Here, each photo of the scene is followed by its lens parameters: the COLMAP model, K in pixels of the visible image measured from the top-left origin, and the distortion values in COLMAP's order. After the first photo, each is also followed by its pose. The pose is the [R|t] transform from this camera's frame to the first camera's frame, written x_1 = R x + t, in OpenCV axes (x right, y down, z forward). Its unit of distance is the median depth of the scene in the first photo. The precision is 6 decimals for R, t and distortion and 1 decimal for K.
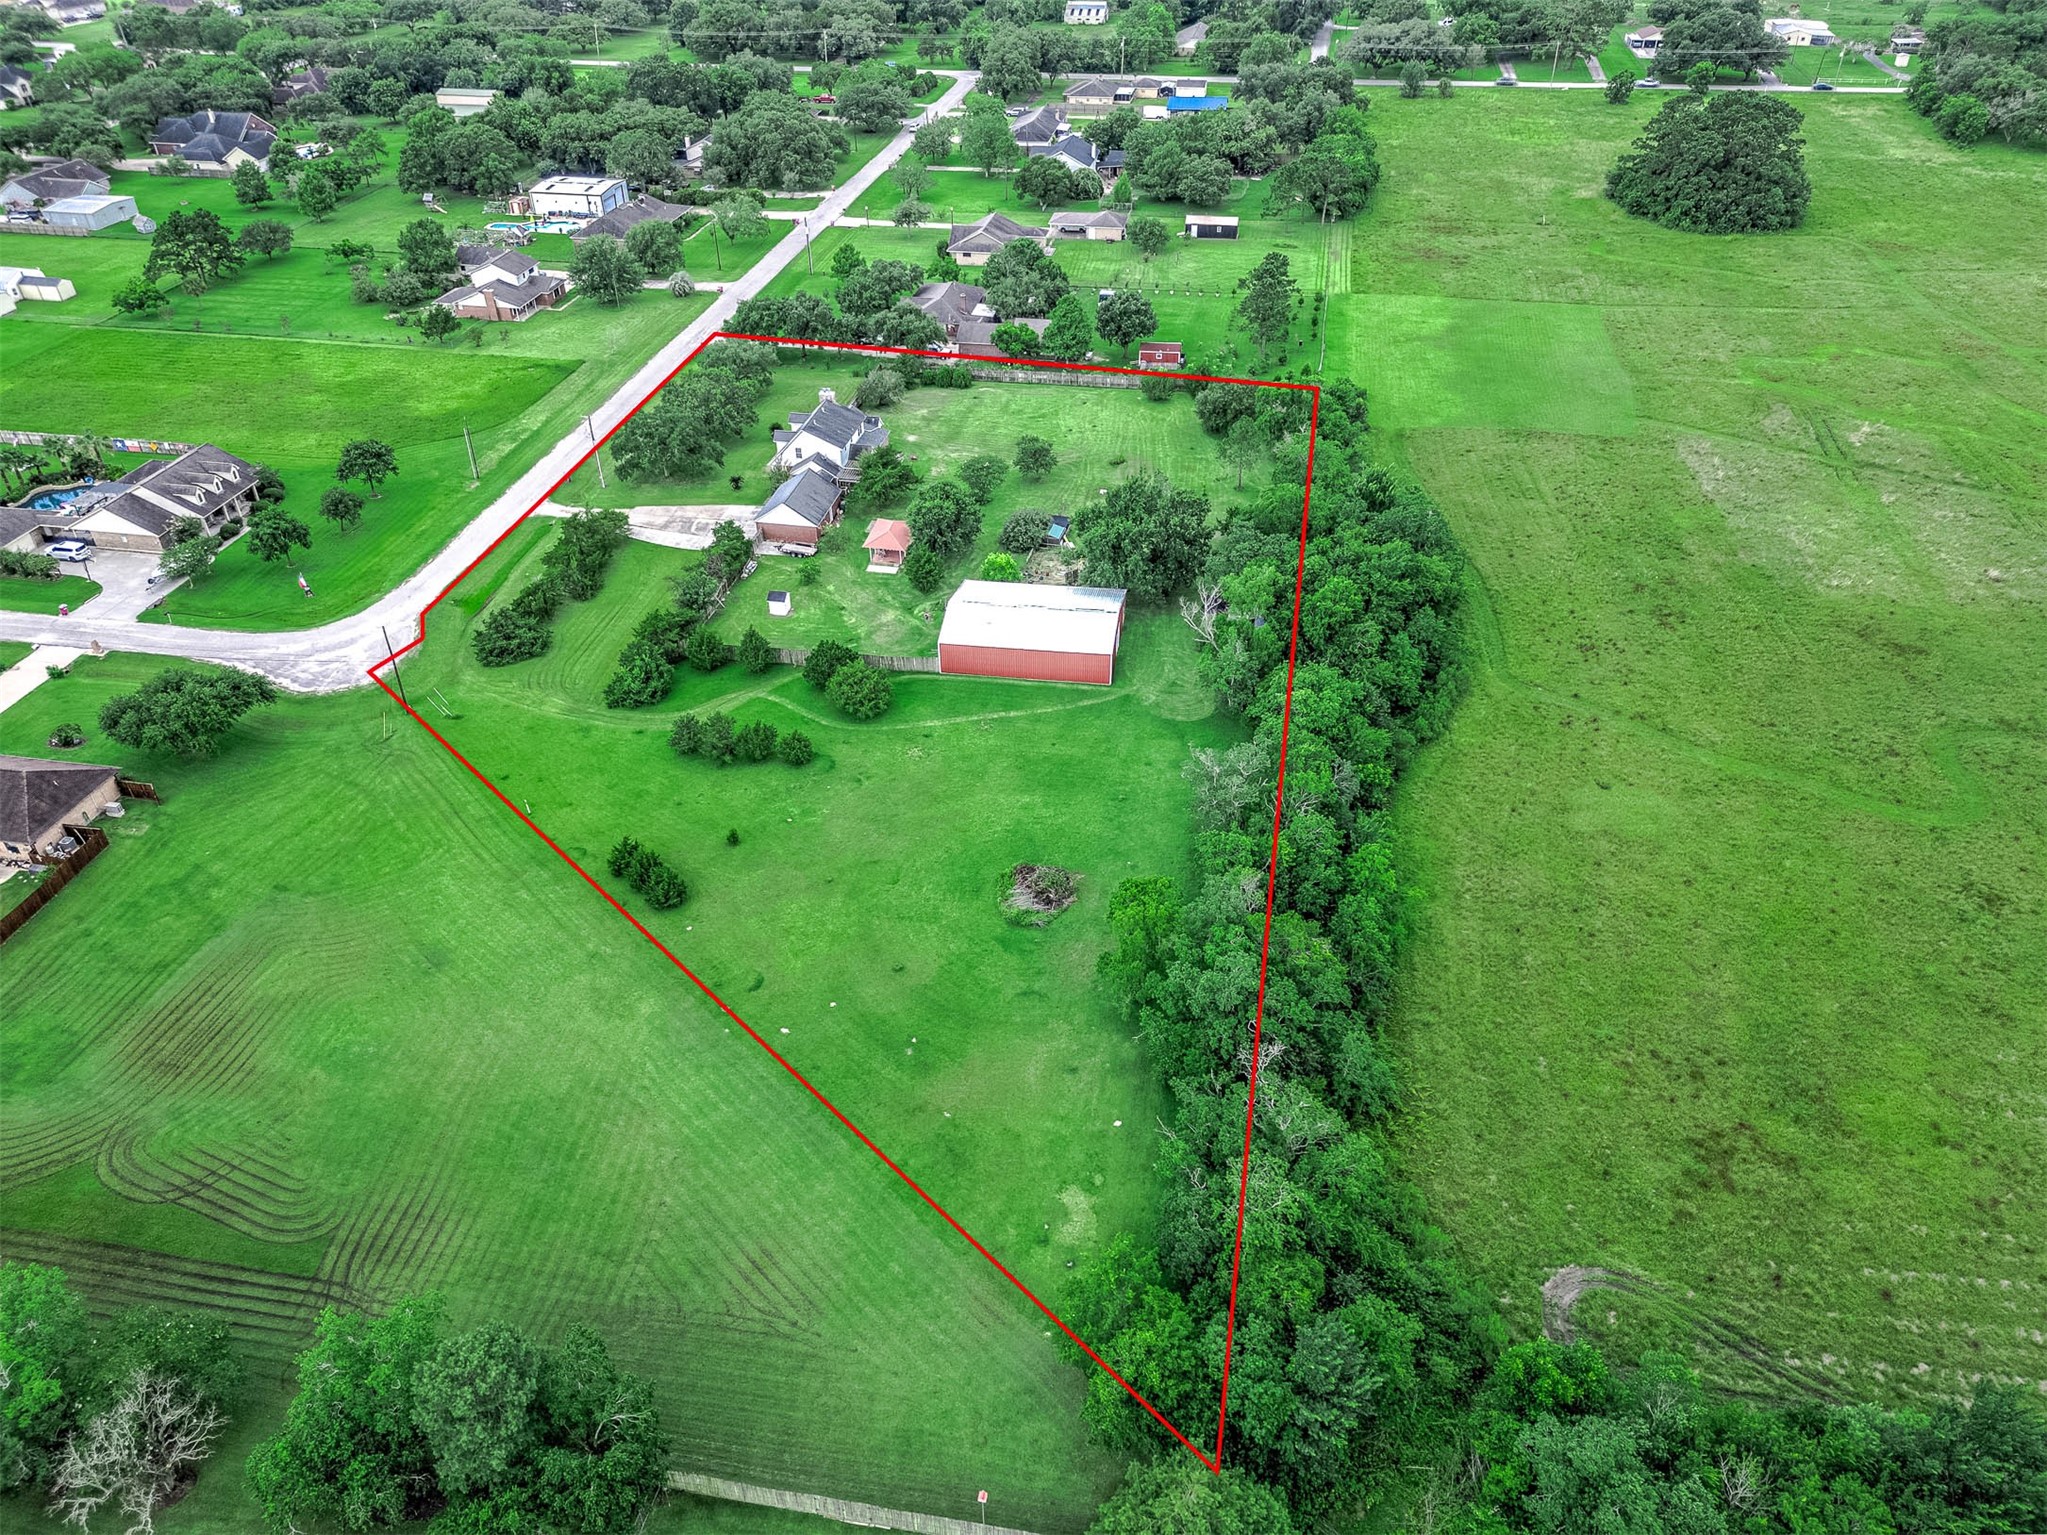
lens RADIAL K [[1498.1, 0, 1028.6], [0, 1498.1, 728.2], [0, 0, 1]] dist [0.060674, -0.056219]
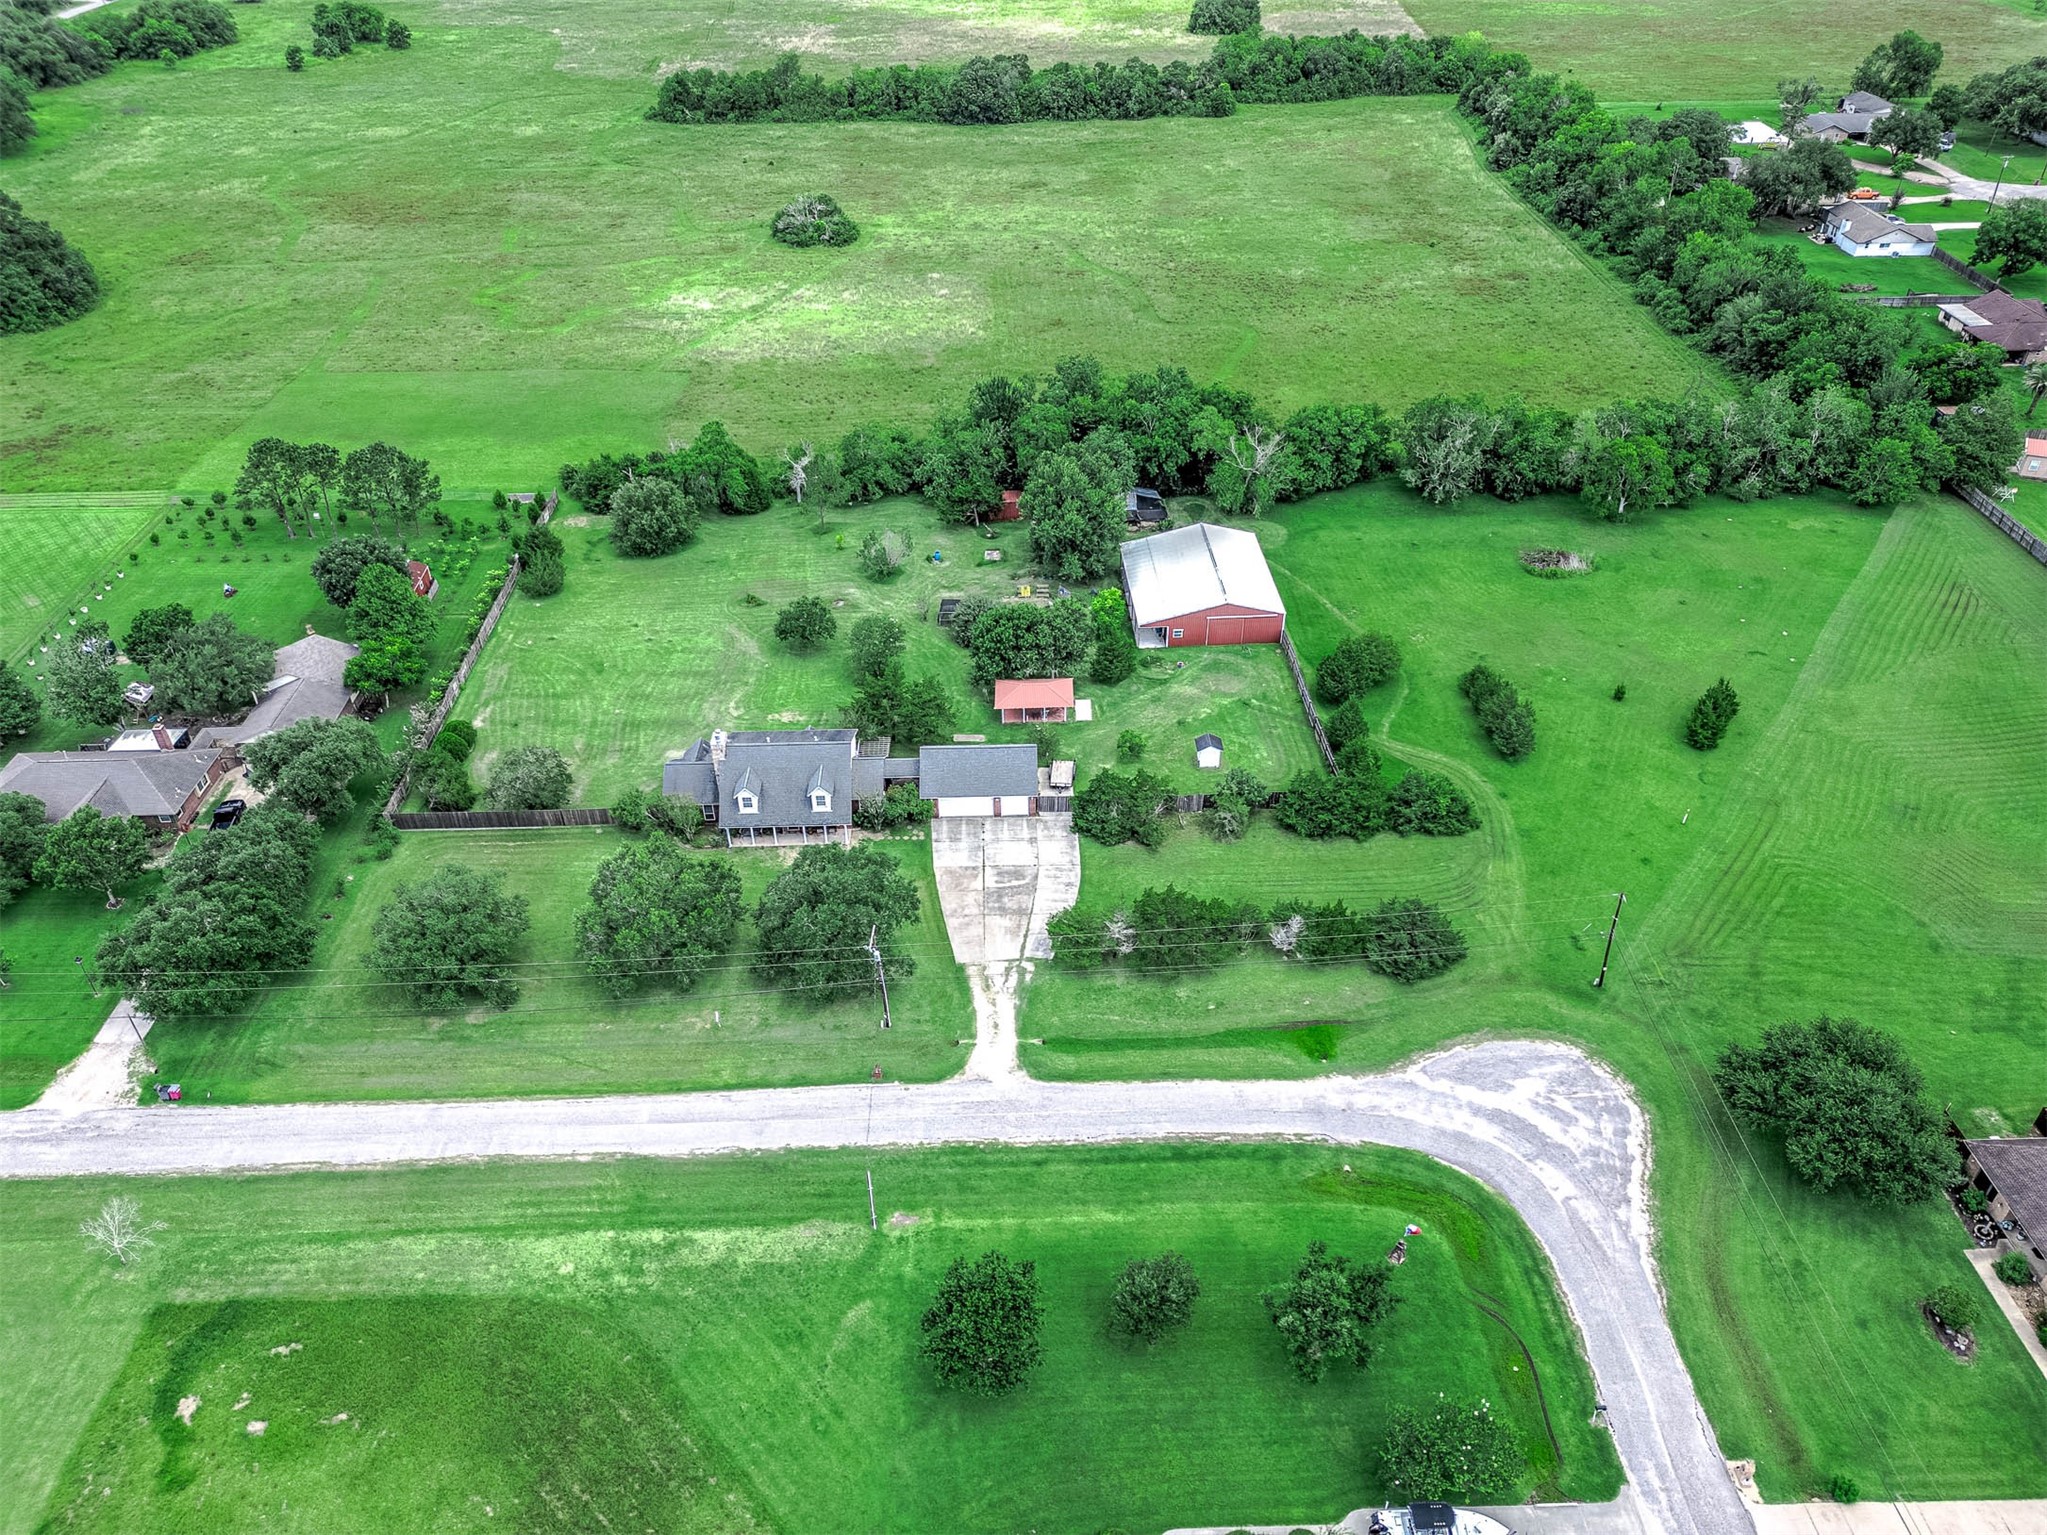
lens RADIAL K [[1498.1, 0, 1028.6], [0, 1498.1, 728.2], [0, 0, 1]] dist [0.060674, -0.056219]
pose [[-0.203834, -0.540420, 0.816332, -0.683190], [0.550003, 0.626600, 0.552149, -0.506720], [-0.809906, 0.561532, 0.169510, 0.780605]]
